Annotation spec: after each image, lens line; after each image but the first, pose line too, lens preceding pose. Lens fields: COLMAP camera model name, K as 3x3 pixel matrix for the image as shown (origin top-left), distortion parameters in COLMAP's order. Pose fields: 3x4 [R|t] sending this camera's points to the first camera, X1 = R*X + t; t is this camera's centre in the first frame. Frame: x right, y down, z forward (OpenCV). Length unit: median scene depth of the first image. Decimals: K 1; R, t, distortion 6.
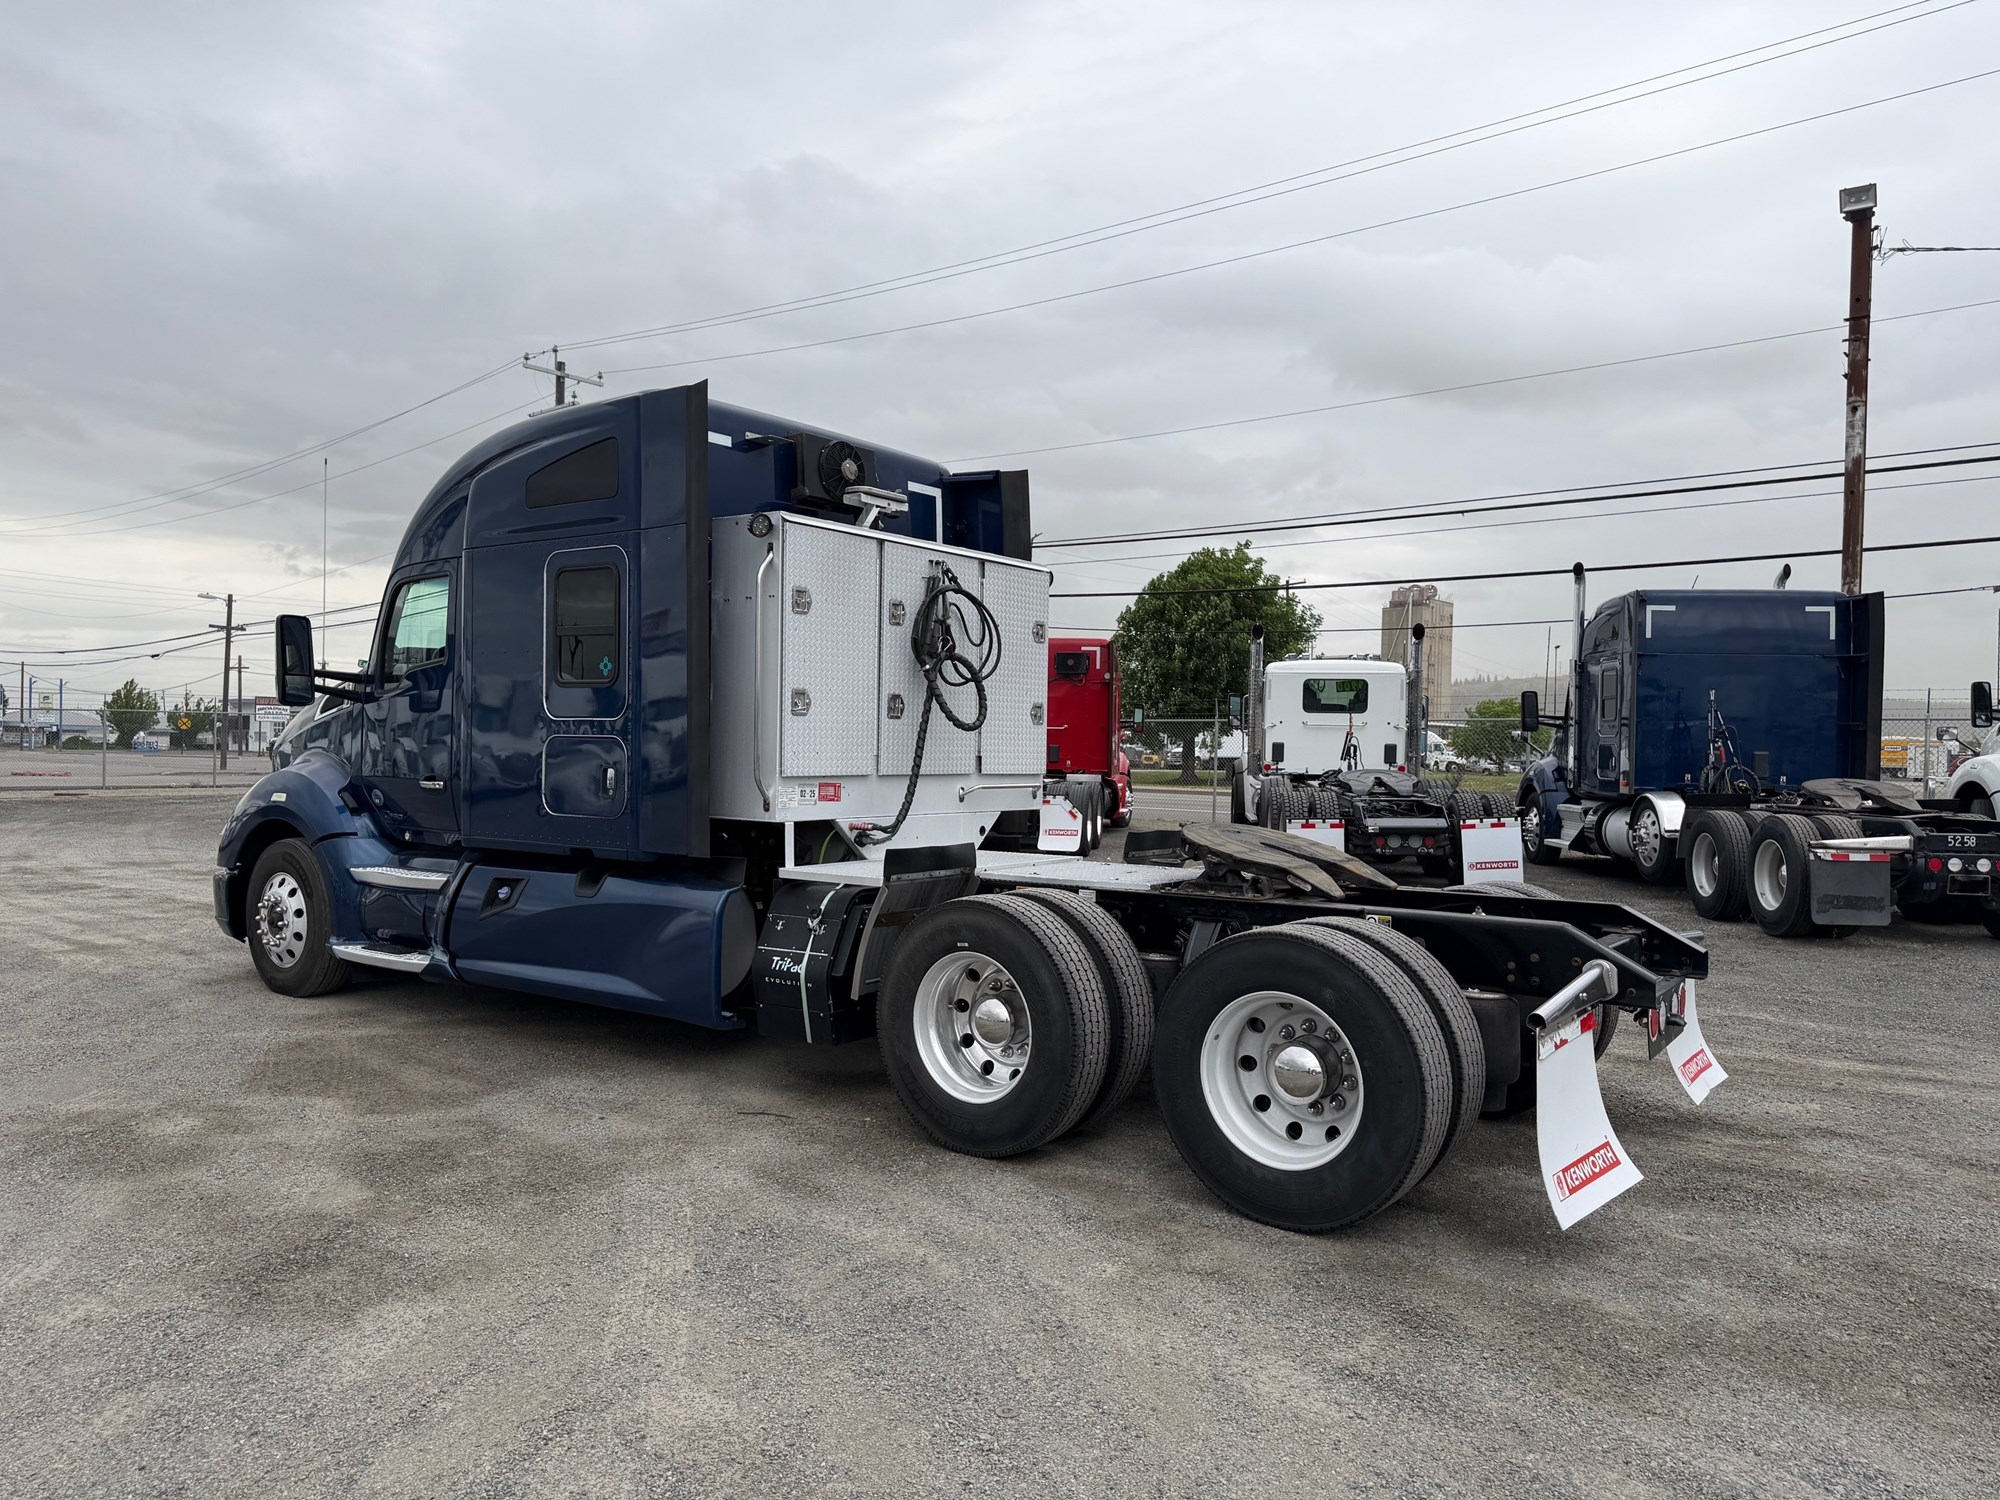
lens RADIAL K [[1436.9, 0, 1000.0], [0, 1436.9, 750.0], [0, 0, 1]] dist [0.004320, 0.002941]
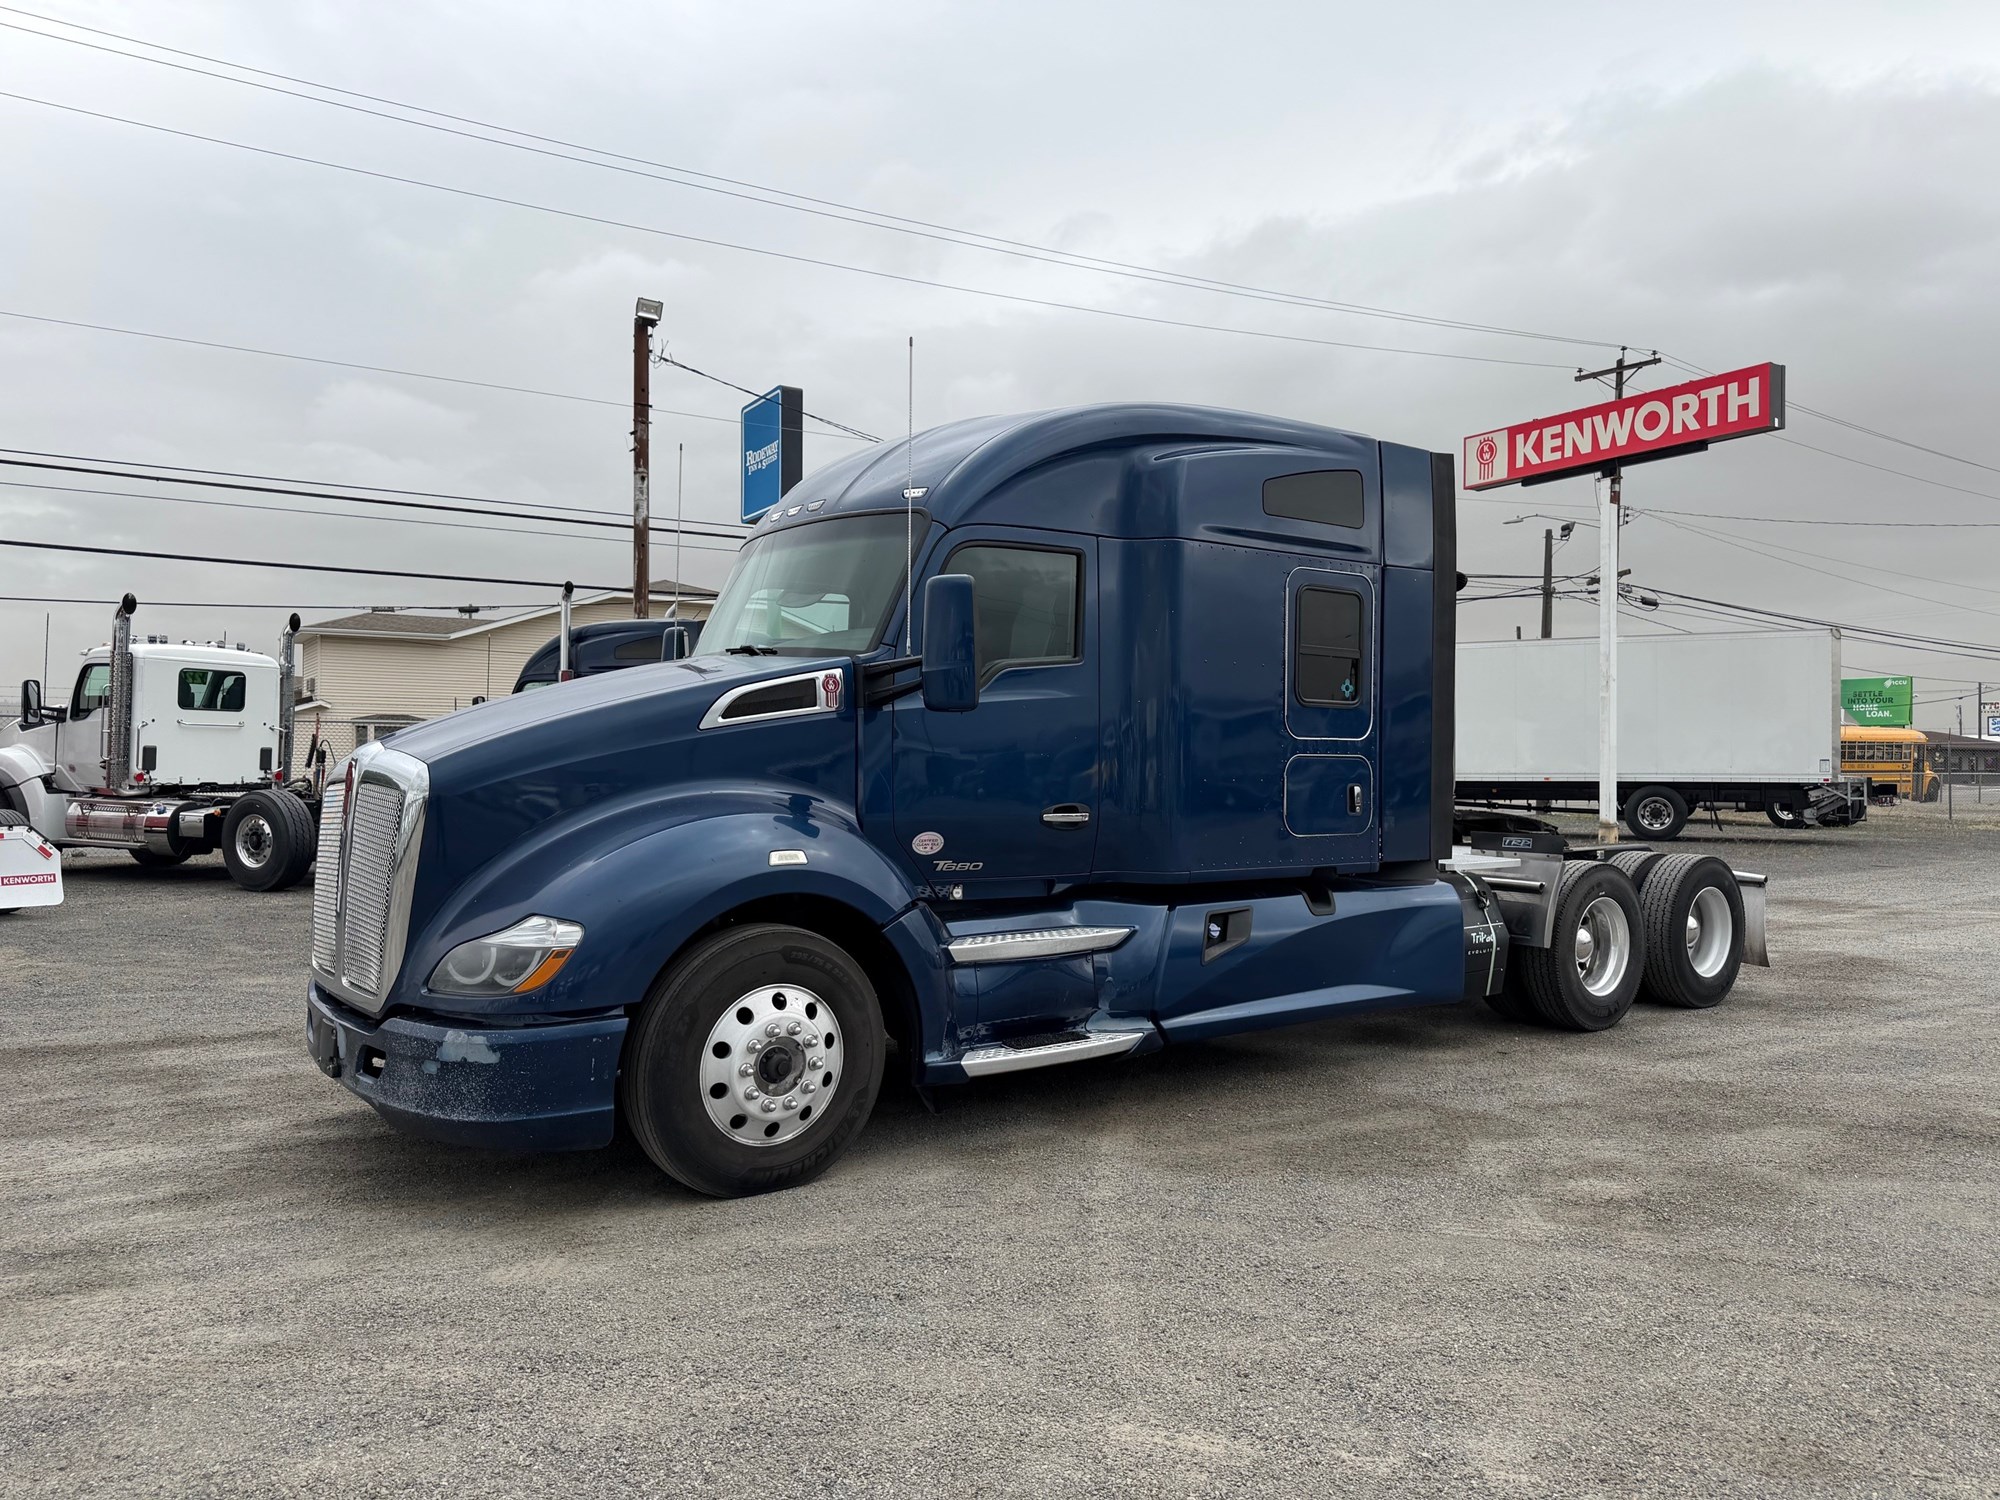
lens RADIAL K [[1400.6, 0, 1000.0], [0, 1400.6, 750.0], [0, 0, 1]] dist [-0.004538, -0.007377]
pose [[0.319739, -0.008540, 0.947467, -0.458418], [0.004679, 0.999961, 0.007434, -0.007929], [-0.947494, 0.002056, 0.319767, 0.321153]]
